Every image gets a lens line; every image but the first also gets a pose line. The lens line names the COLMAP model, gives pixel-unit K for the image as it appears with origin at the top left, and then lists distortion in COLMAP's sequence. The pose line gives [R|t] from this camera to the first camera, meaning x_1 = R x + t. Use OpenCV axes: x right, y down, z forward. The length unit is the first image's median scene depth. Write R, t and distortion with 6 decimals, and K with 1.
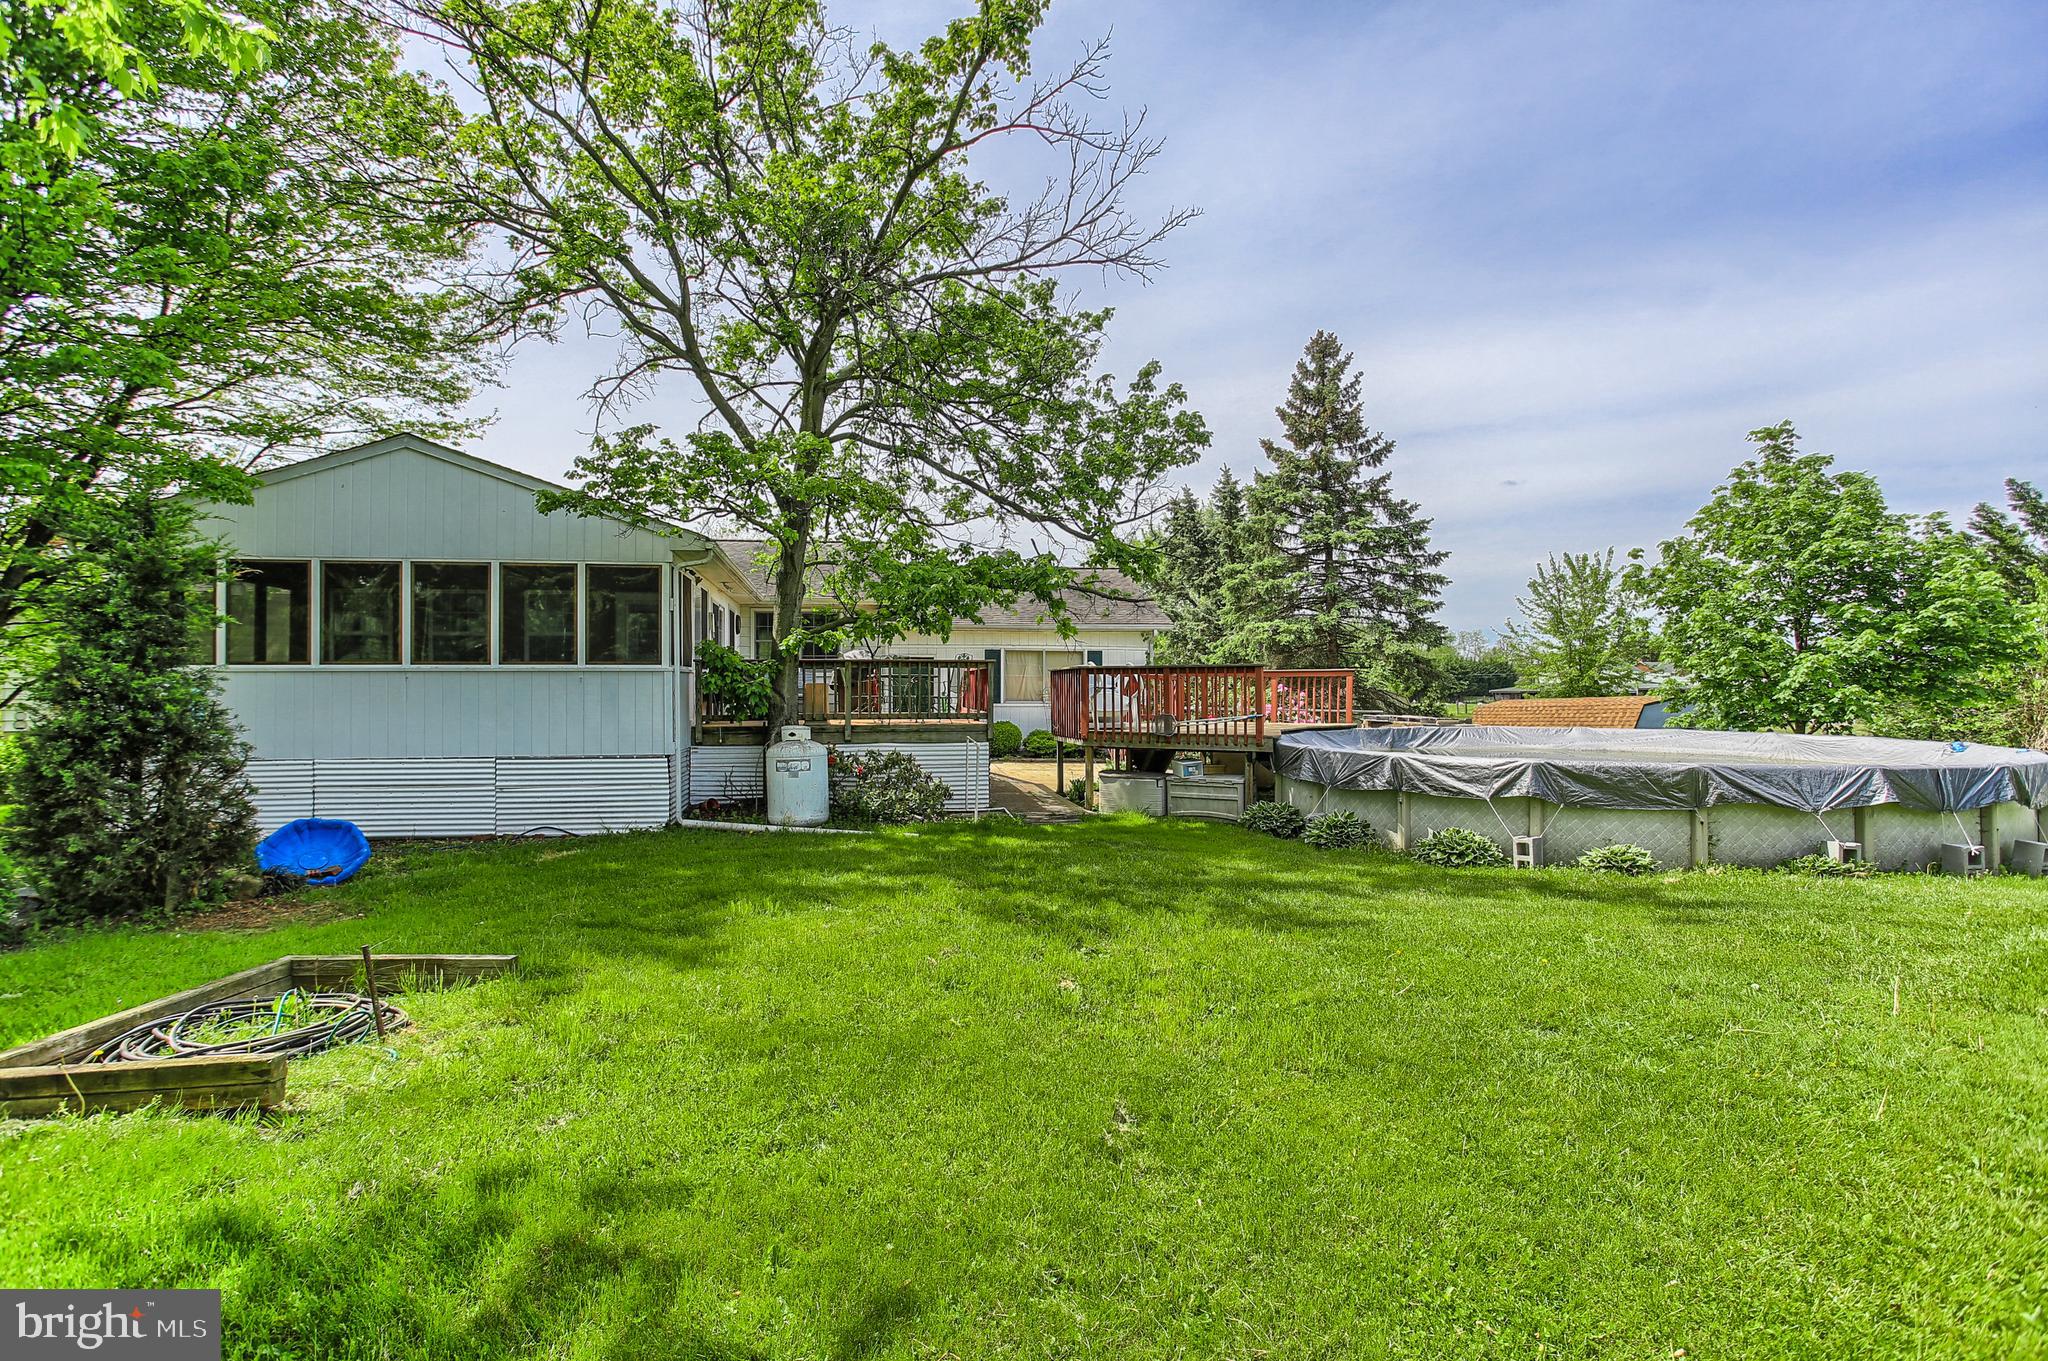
lens RADIAL K [[995.6, 0, 1024.0], [0, 995.6, 680.5], [0, 0, 1]] dist [-0.031643, 0.016130]
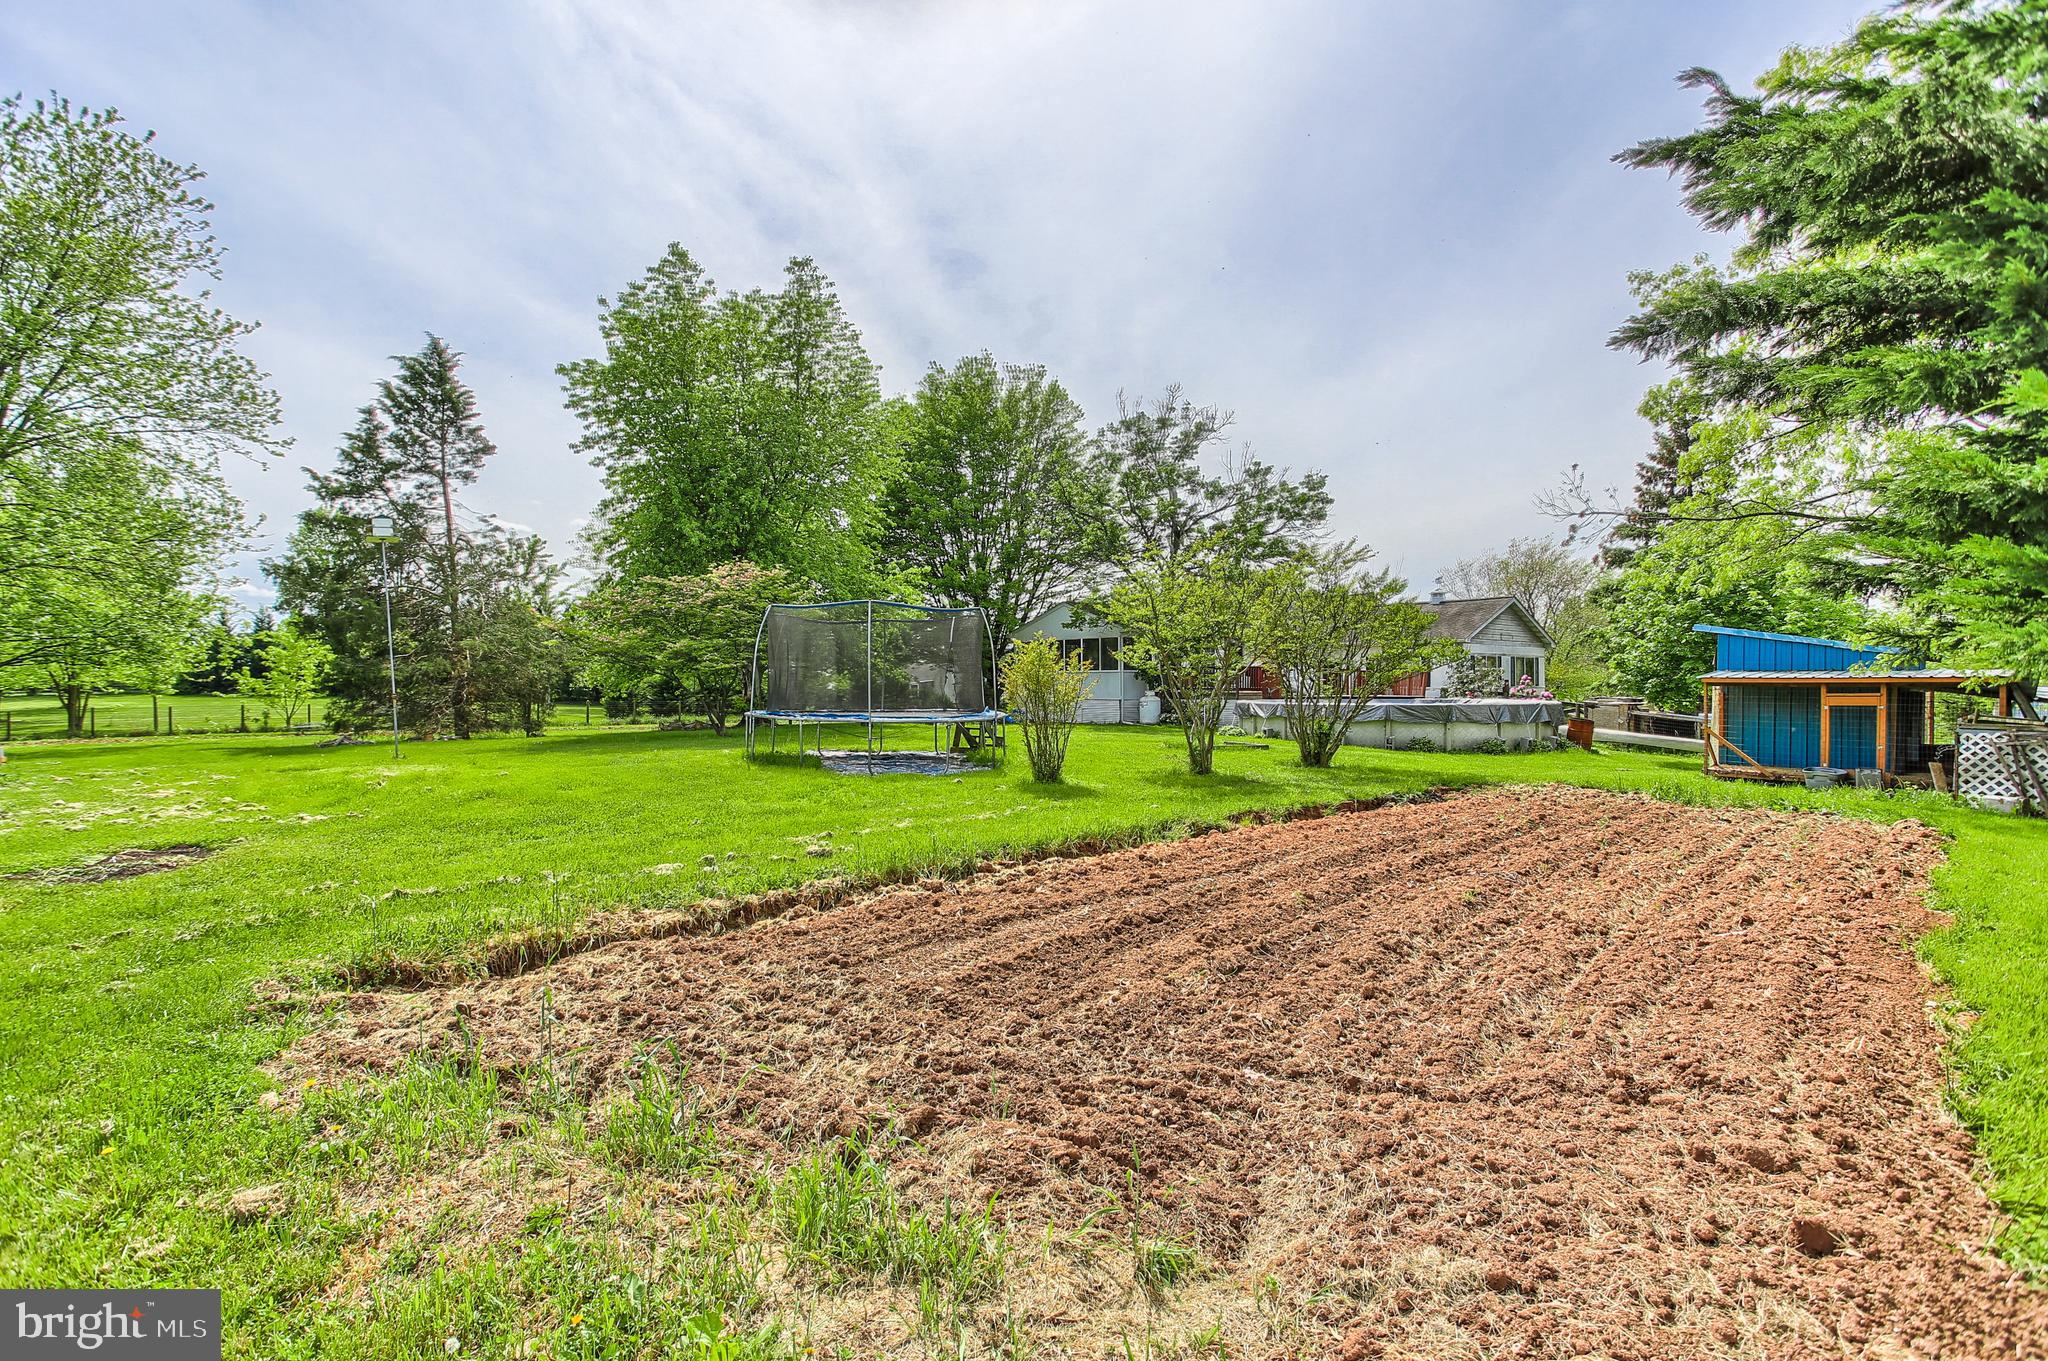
lens RADIAL K [[995.6, 0, 1024.0], [0, 995.6, 680.5], [0, 0, 1]] dist [-0.031643, 0.016130]
pose [[0.506254, -0.003424, -0.862377, 2.065961], [0.010031, 0.999948, 0.001918, 0.005166], [0.862326, -0.009622, 0.506262, -0.768229]]
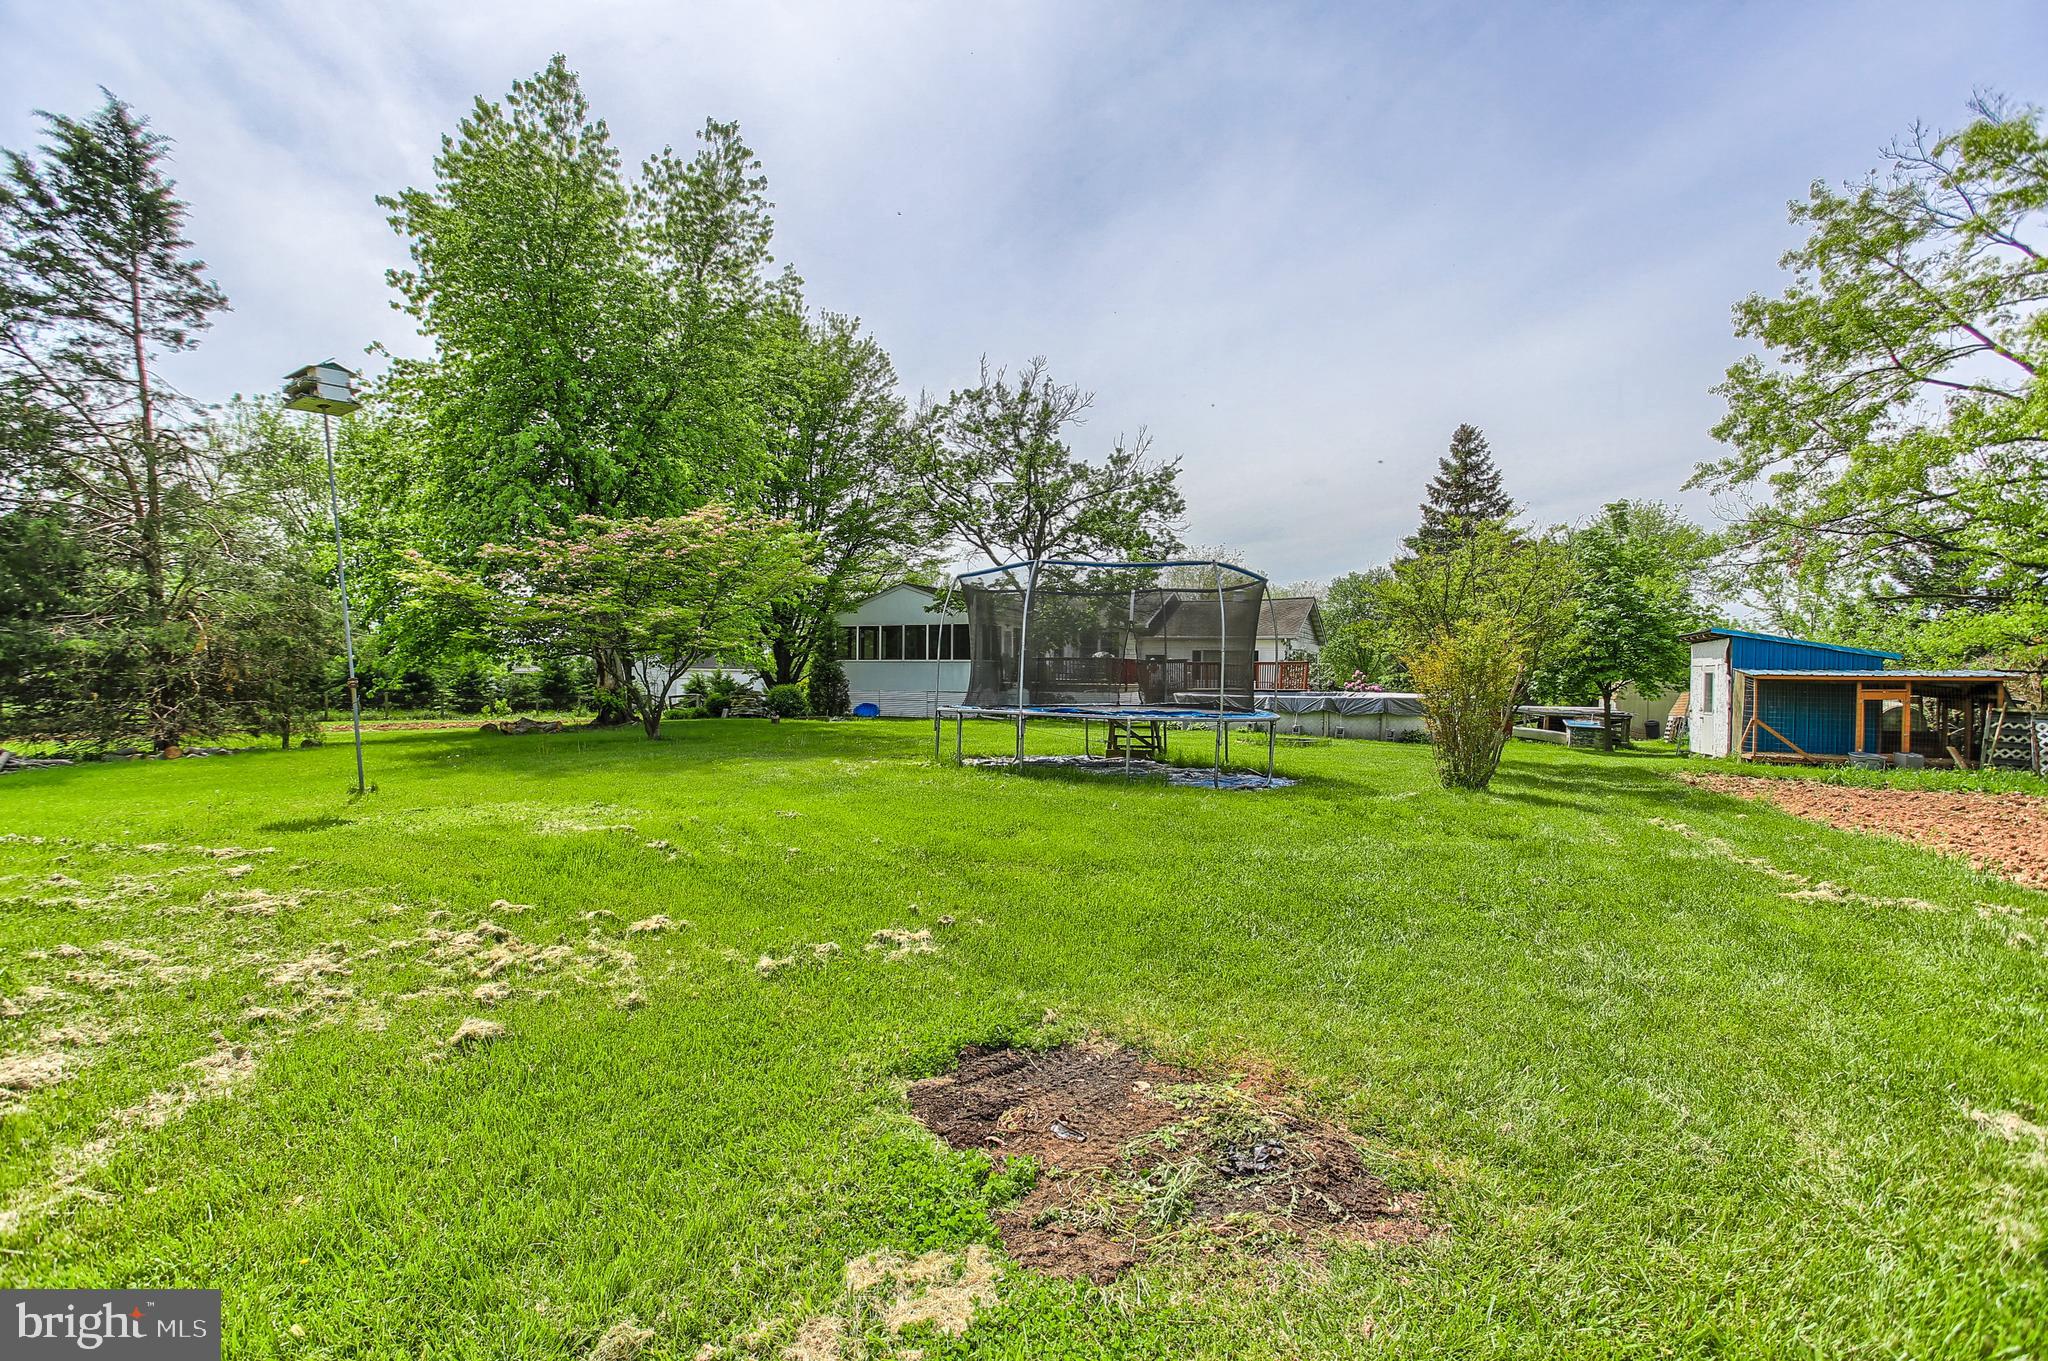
lens RADIAL K [[998.1, 0, 1024.0], [0, 998.1, 680.5], [0, 0, 1]] dist [-0.027154, 0.023421]
pose [[0.815246, 0.009520, -0.579036, 1.337292], [-0.003654, 0.999930, 0.011296, 0.009161], [0.579103, -0.007094, 0.815224, -1.184432]]
